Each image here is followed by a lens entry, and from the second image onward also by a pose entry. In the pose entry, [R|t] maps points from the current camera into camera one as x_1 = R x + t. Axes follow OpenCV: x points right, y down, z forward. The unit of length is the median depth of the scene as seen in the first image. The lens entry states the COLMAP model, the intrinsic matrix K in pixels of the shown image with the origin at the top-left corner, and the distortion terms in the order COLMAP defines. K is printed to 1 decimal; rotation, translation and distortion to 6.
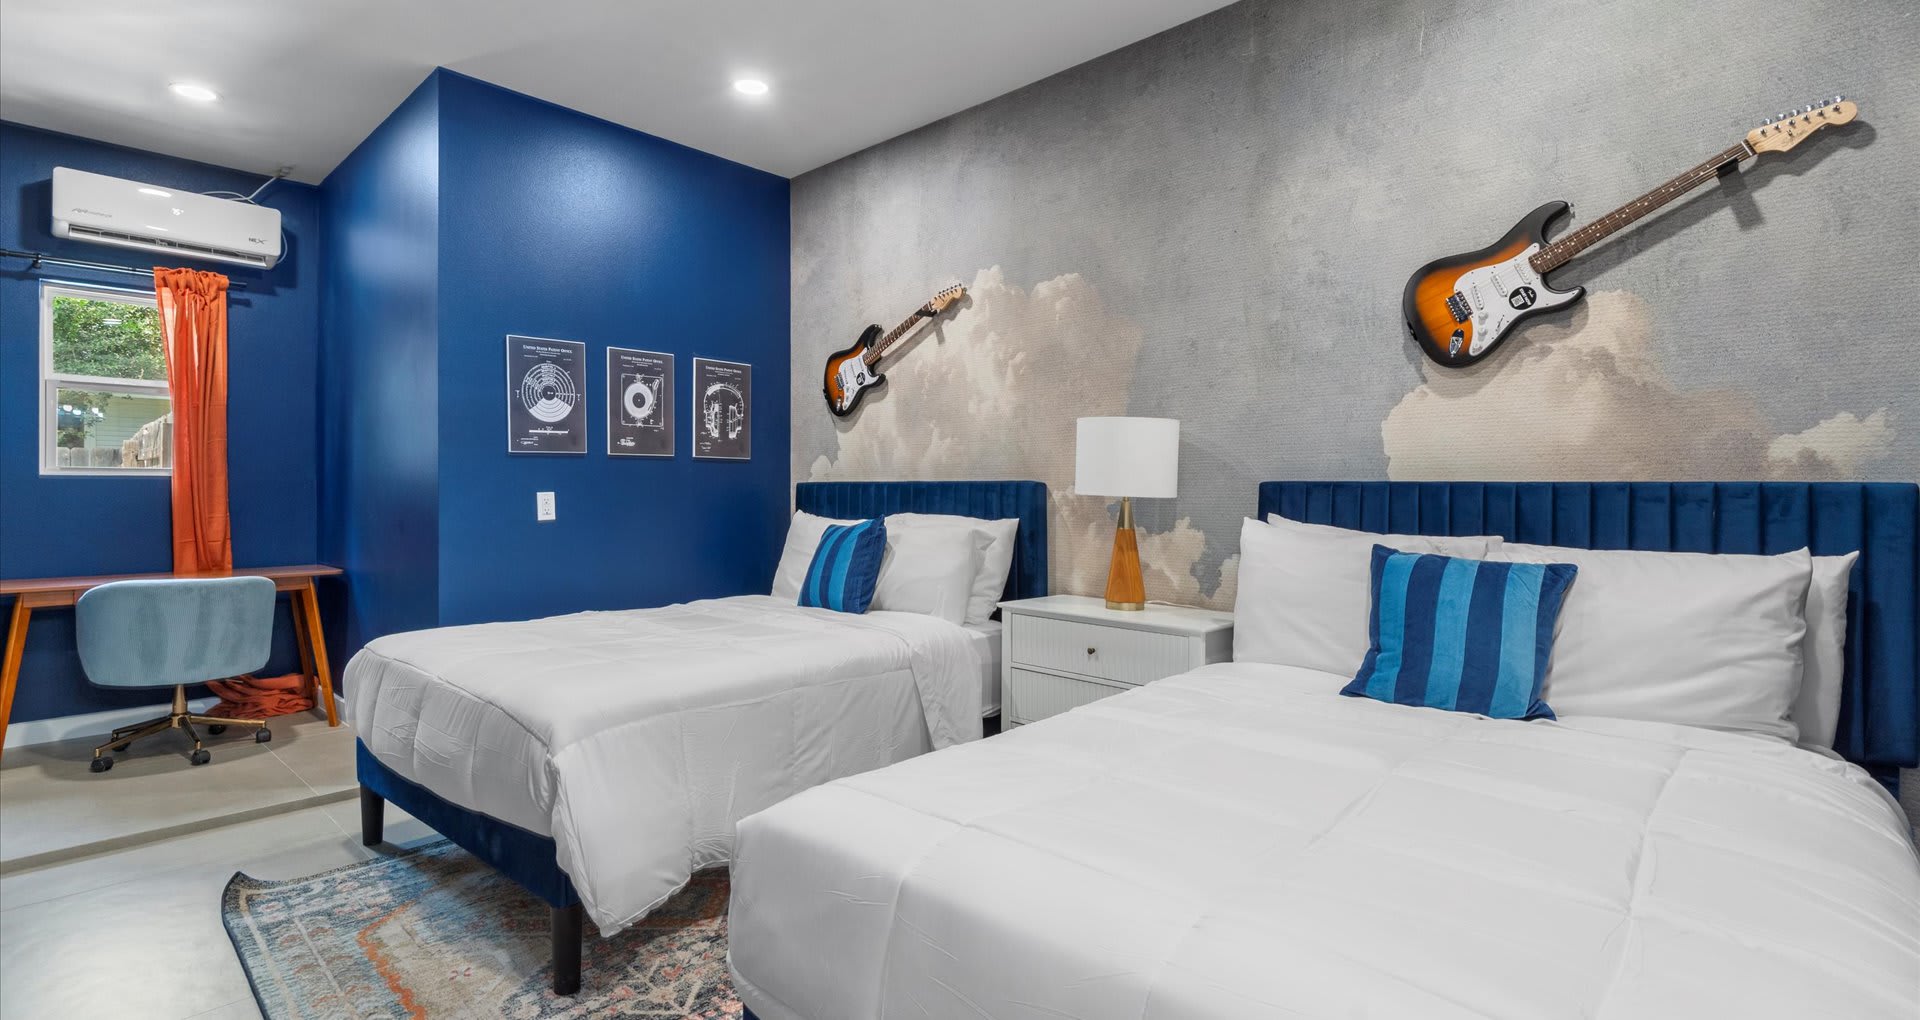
lens RADIAL K [[846.0, 0, 960.9], [0, 846.0, 492.5], [0, 0, 1]] dist [-0.000252, -0.008150]
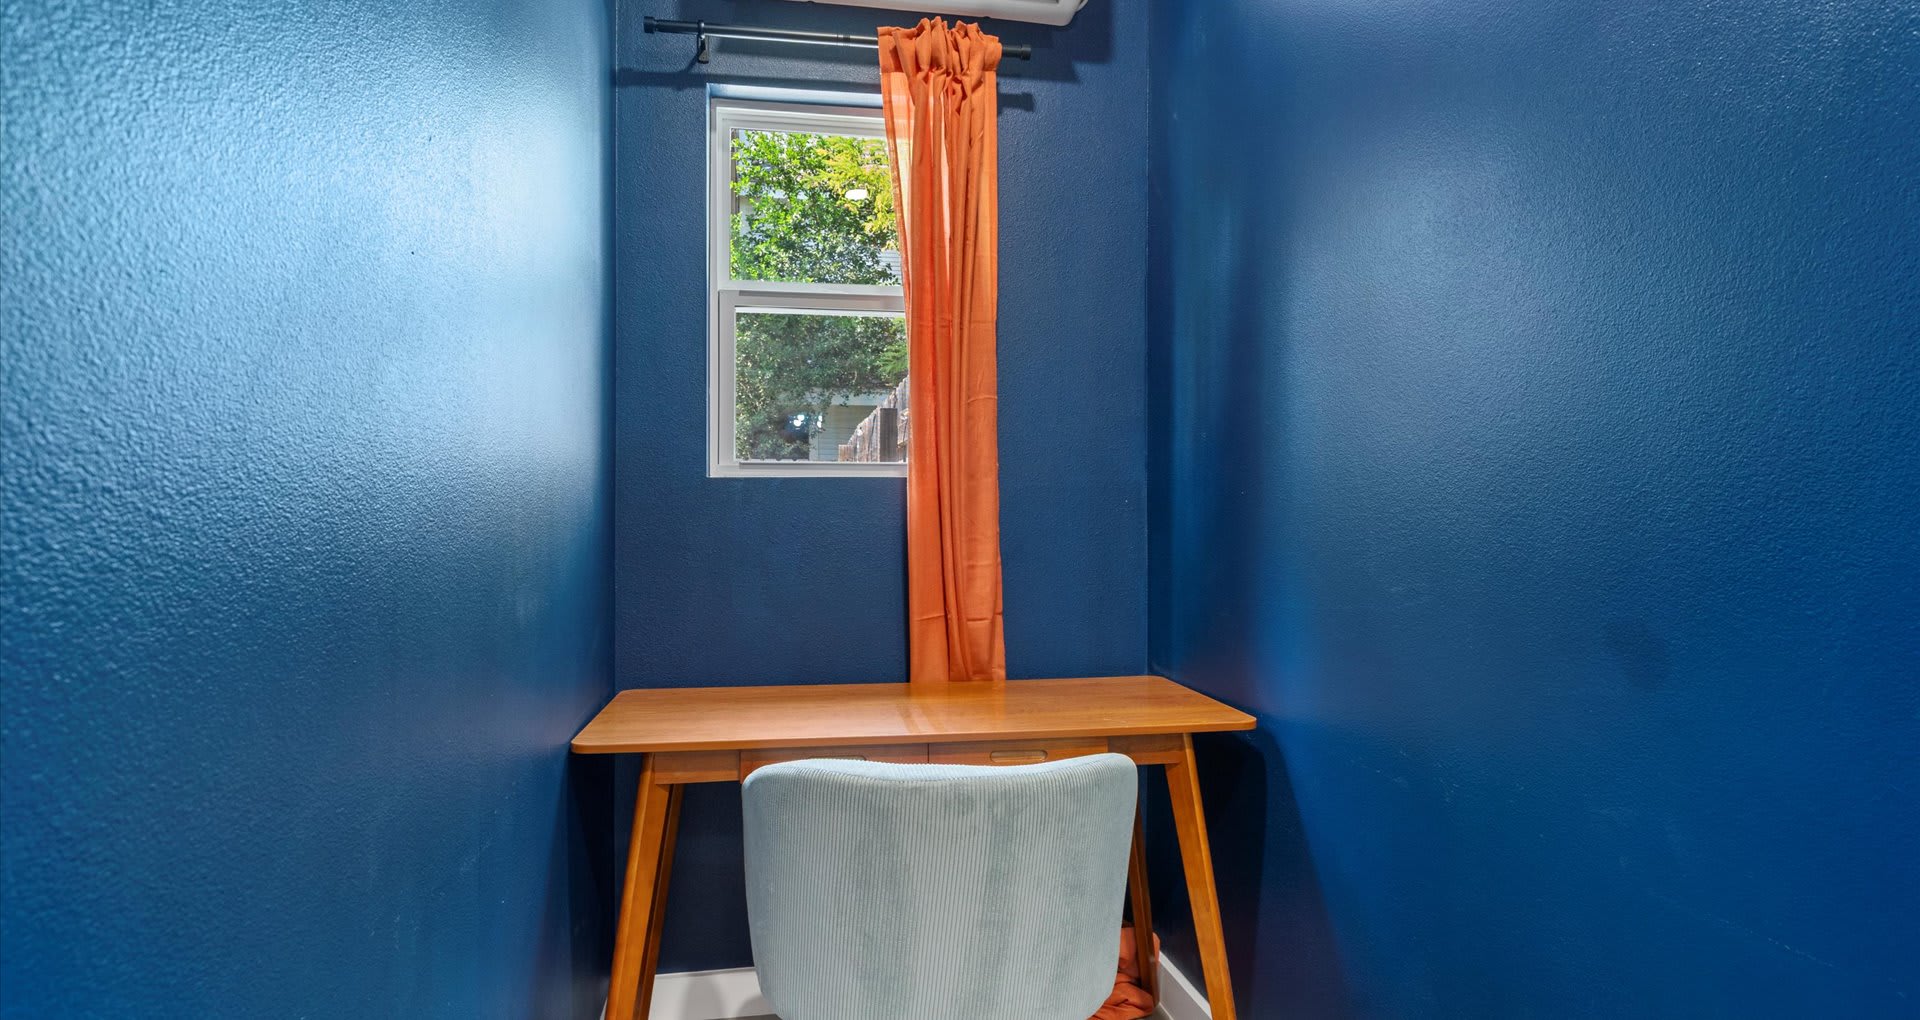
lens RADIAL K [[958.8, 0, 948.3], [0, 958.8, 505.7], [0, 0, 1]] dist [0.000871, -0.000453]
pose [[0.780585, -0.001577, -0.625048, -0.580819], [-0.001044, 0.999992, -0.003827, -0.001584], [0.625049, 0.003640, 0.780577, 0.590607]]
